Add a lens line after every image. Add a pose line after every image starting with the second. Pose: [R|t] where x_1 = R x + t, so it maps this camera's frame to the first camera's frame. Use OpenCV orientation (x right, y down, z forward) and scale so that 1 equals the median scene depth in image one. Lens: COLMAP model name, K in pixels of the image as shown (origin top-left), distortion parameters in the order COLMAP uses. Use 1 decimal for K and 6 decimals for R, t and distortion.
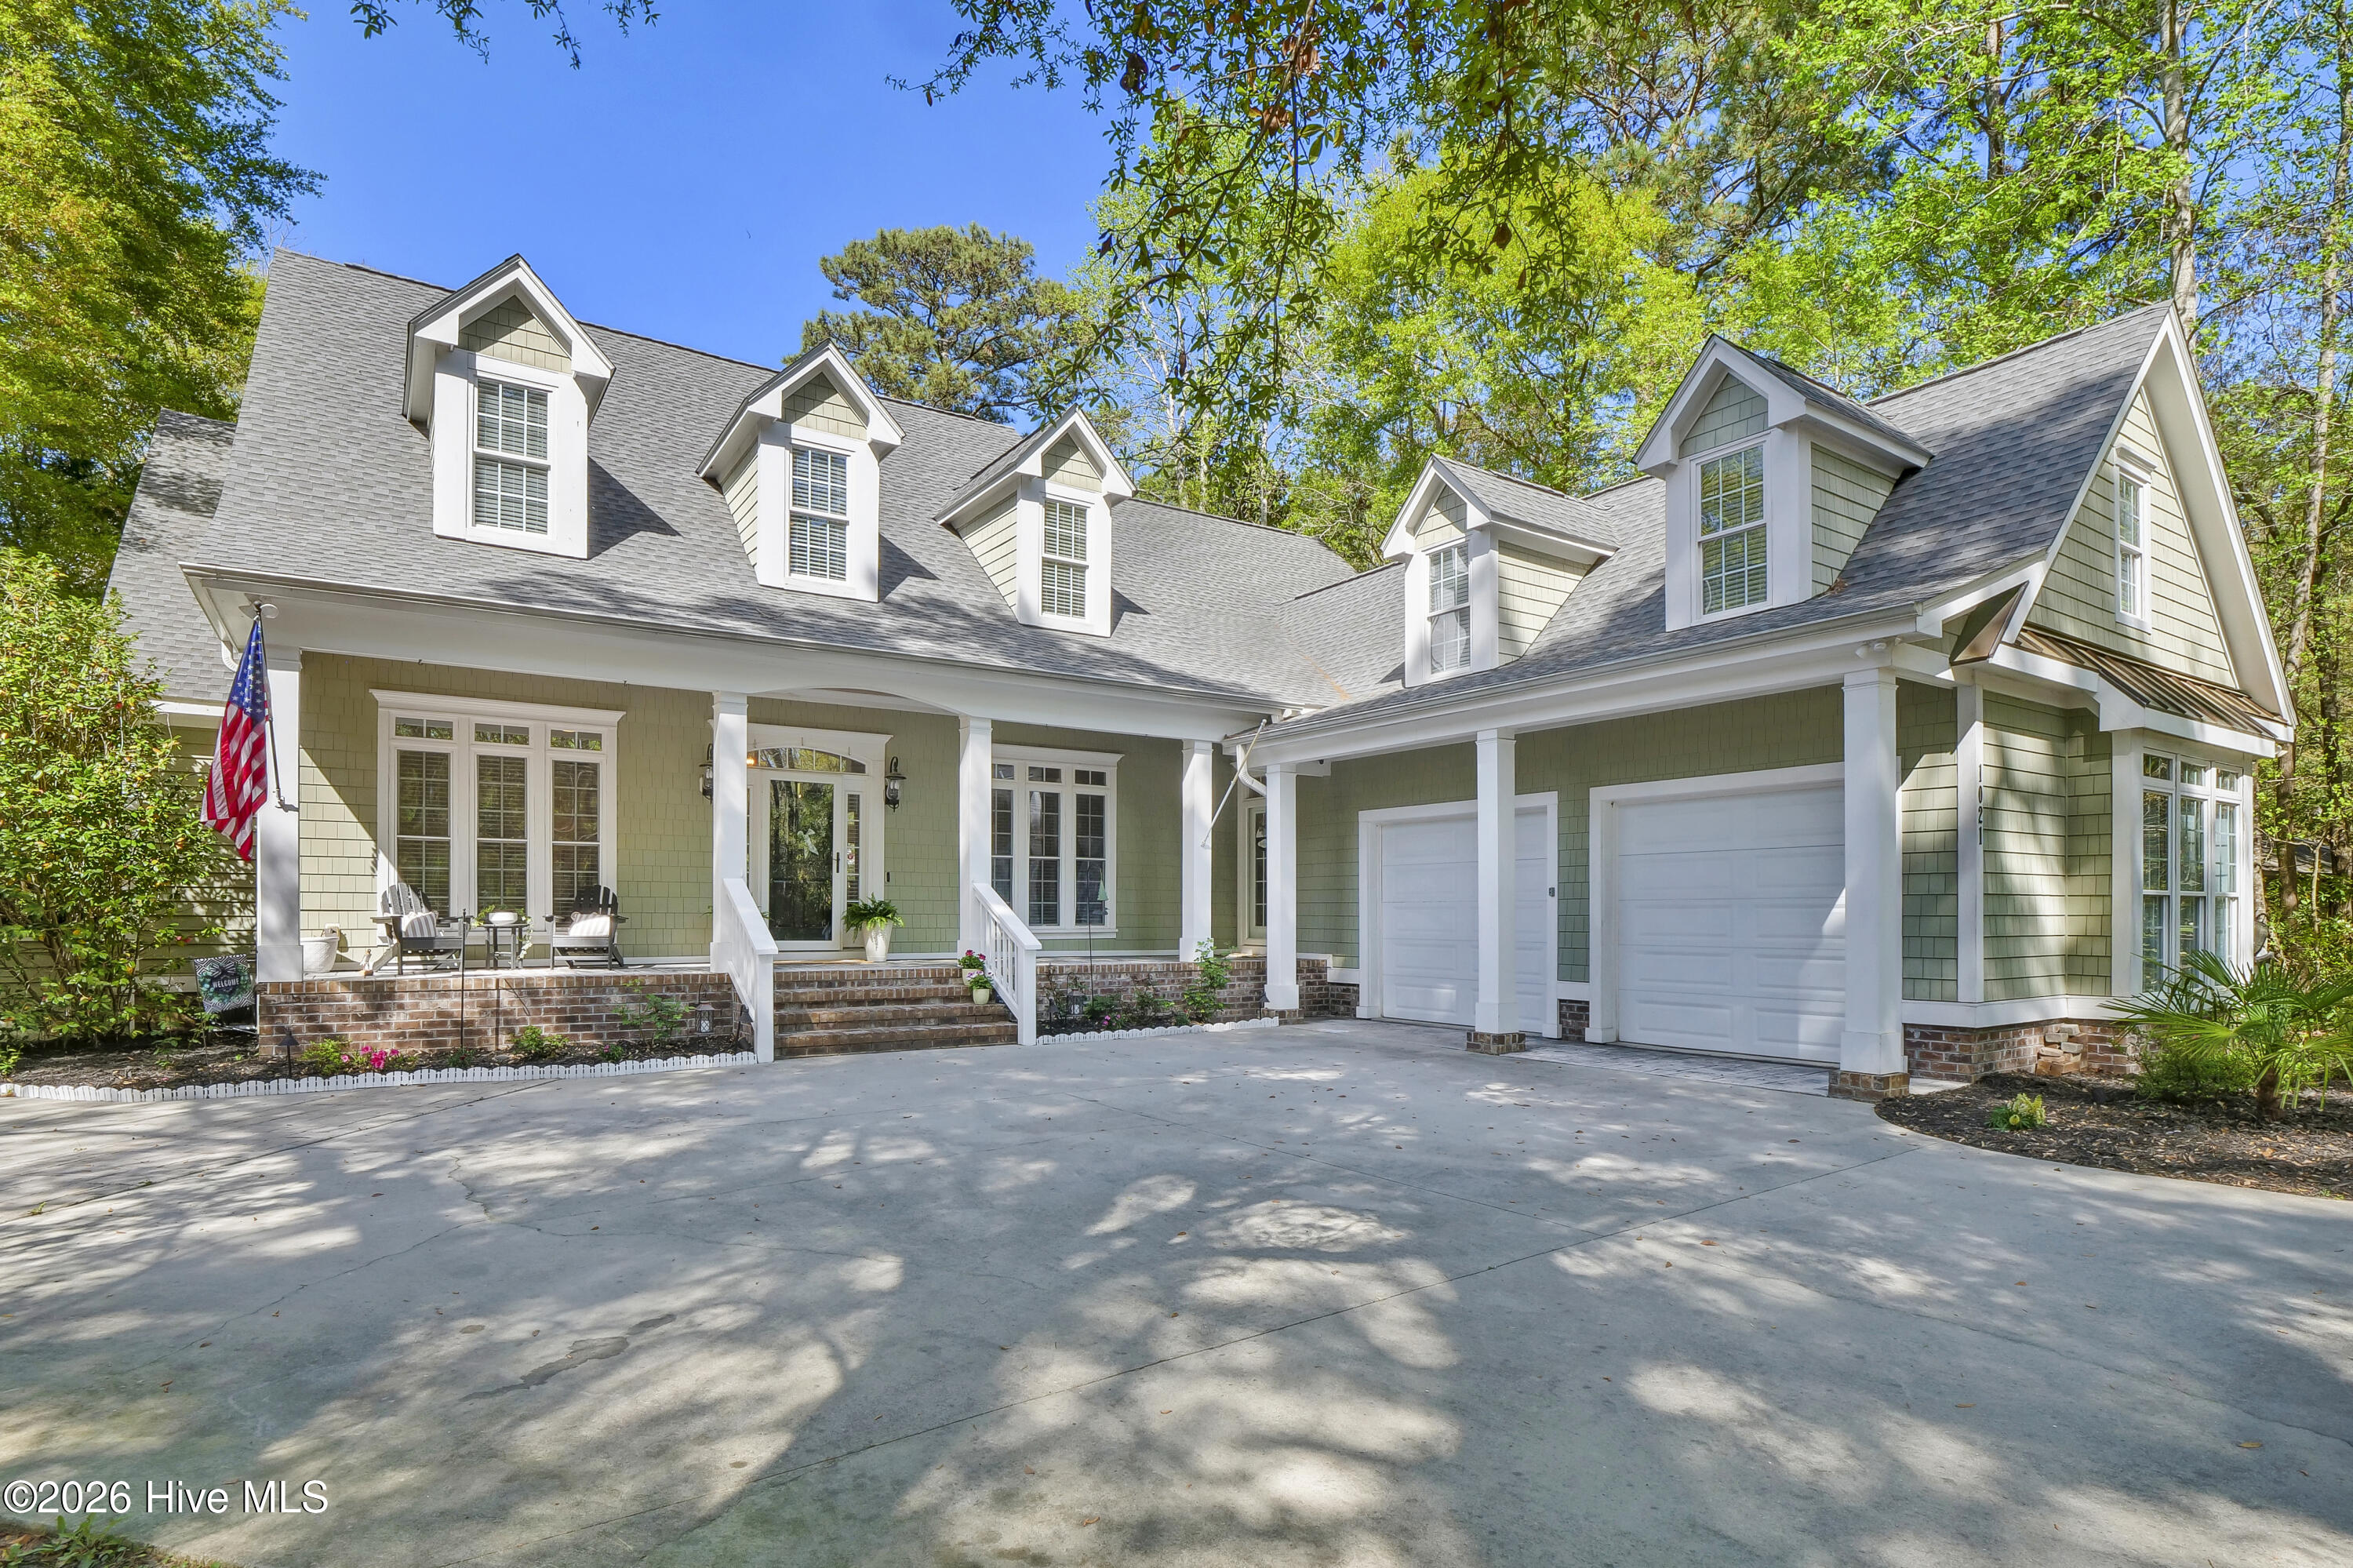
lens RADIAL K [[1189.1, 0, 1156.9], [0, 1189.1, 903.6], [0, 0, 1]] dist [-0.006488, 0.000193]
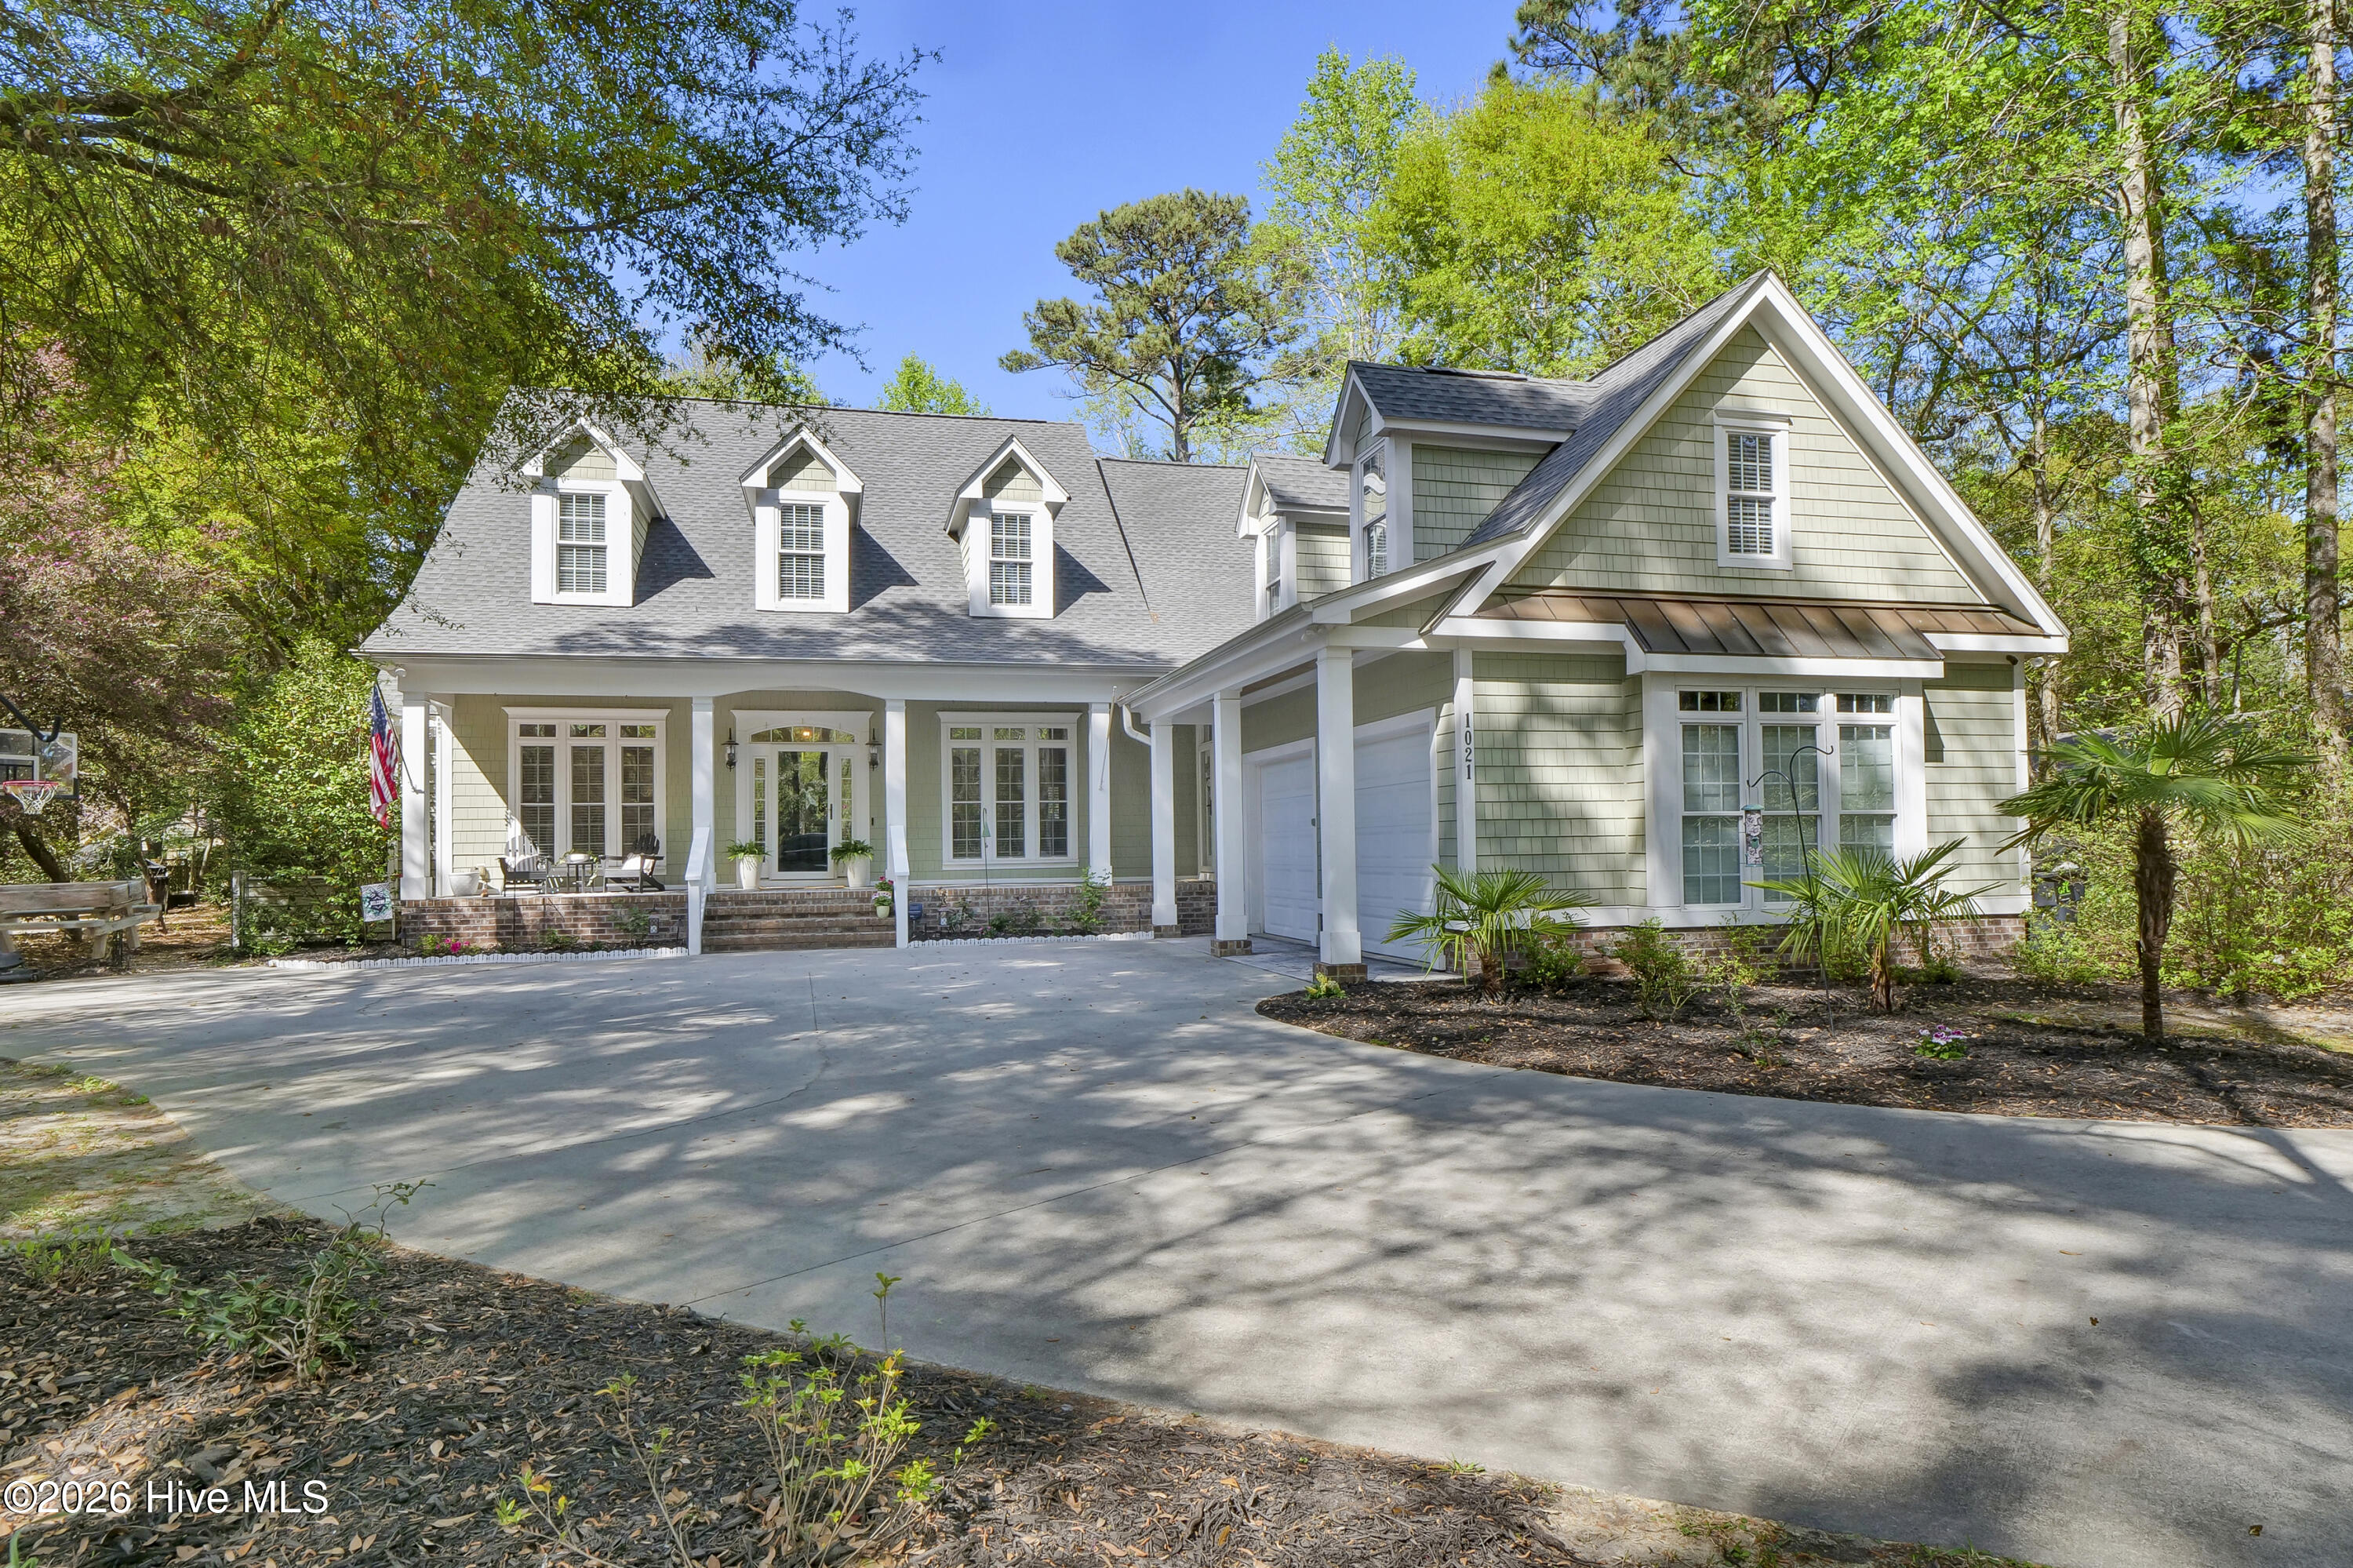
lens RADIAL K [[1296.7, 0, 1174.3], [0, 1296.7, 799.3], [0, 0, 1]] dist [-0.000512, -0.001374]
pose [[0.947491, -0.029494, -0.318419, 0.601062], [0.020961, 0.999324, -0.030191, 0.003326], [0.319094, 0.021931, 0.947469, -0.257215]]
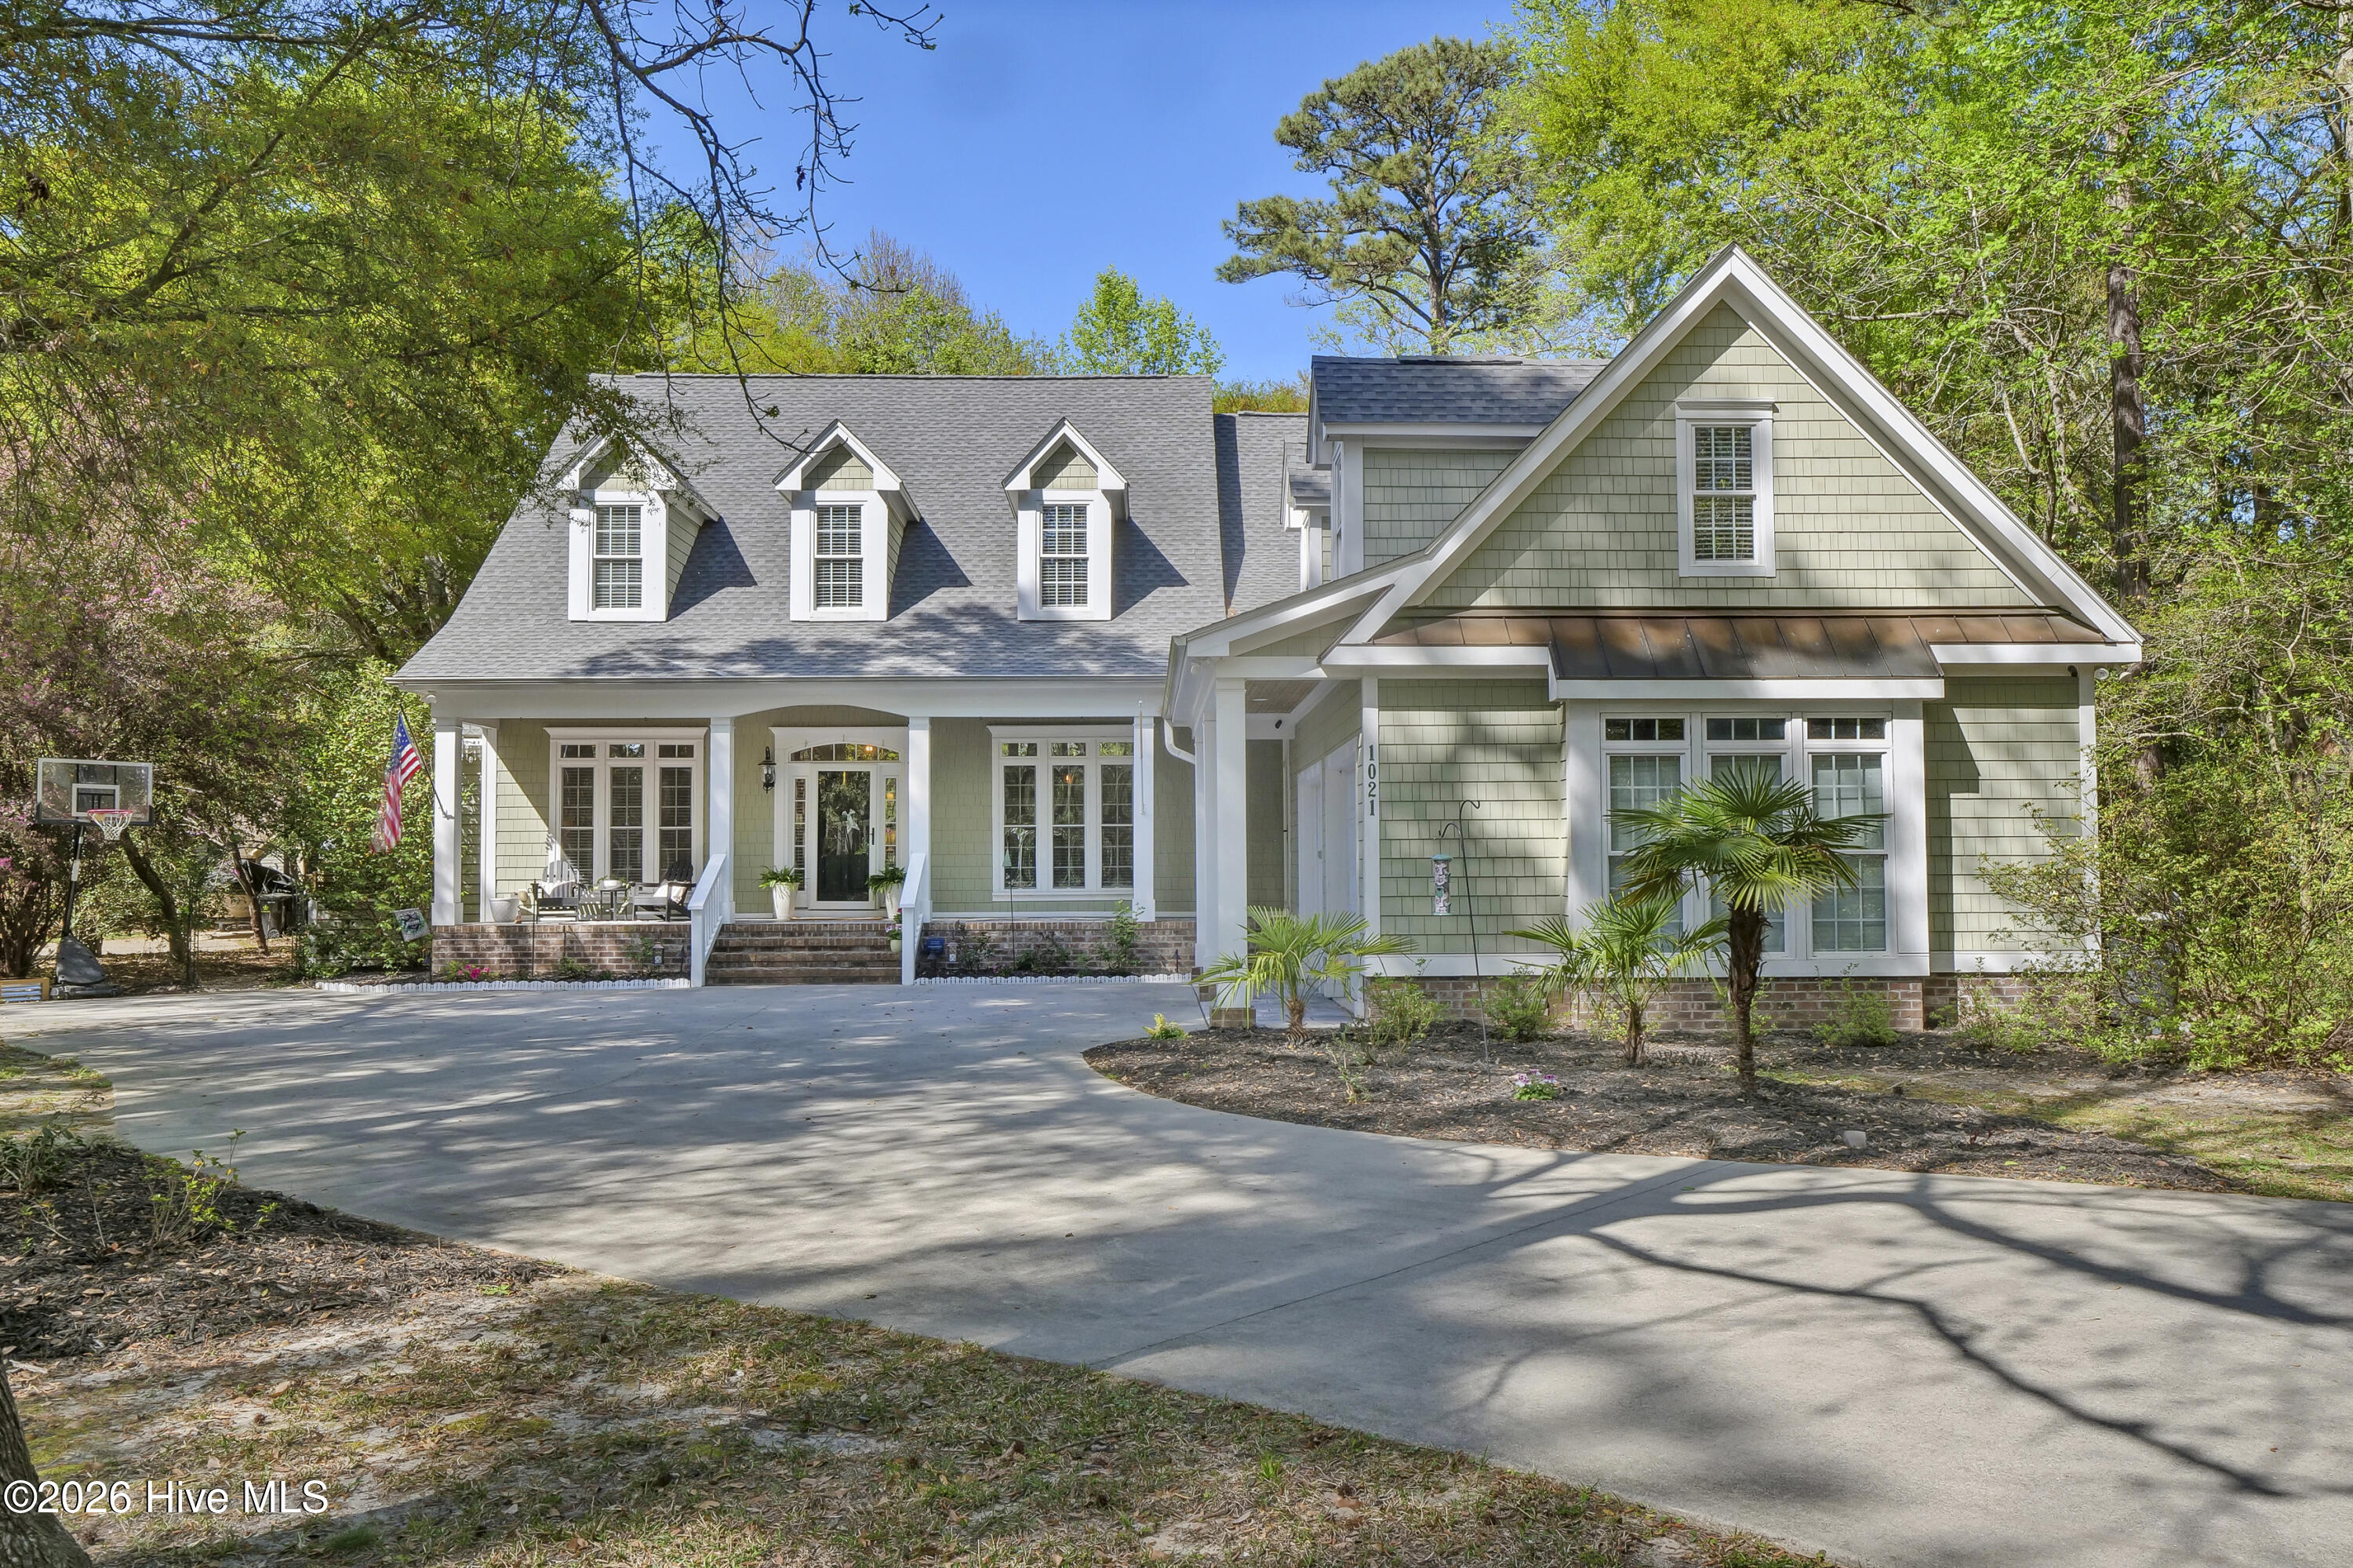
lens RADIAL K [[1742.0, 0, 1185.8], [0, 1742.0, 777.0], [0, 0, 1]] dist [0.004703, 0.000753]
pose [[0.854221, -0.035882, -0.518670, 1.017010], [0.013366, 0.998801, -0.047084, -0.007442], [0.519737, 0.033288, 0.853677, -0.381210]]
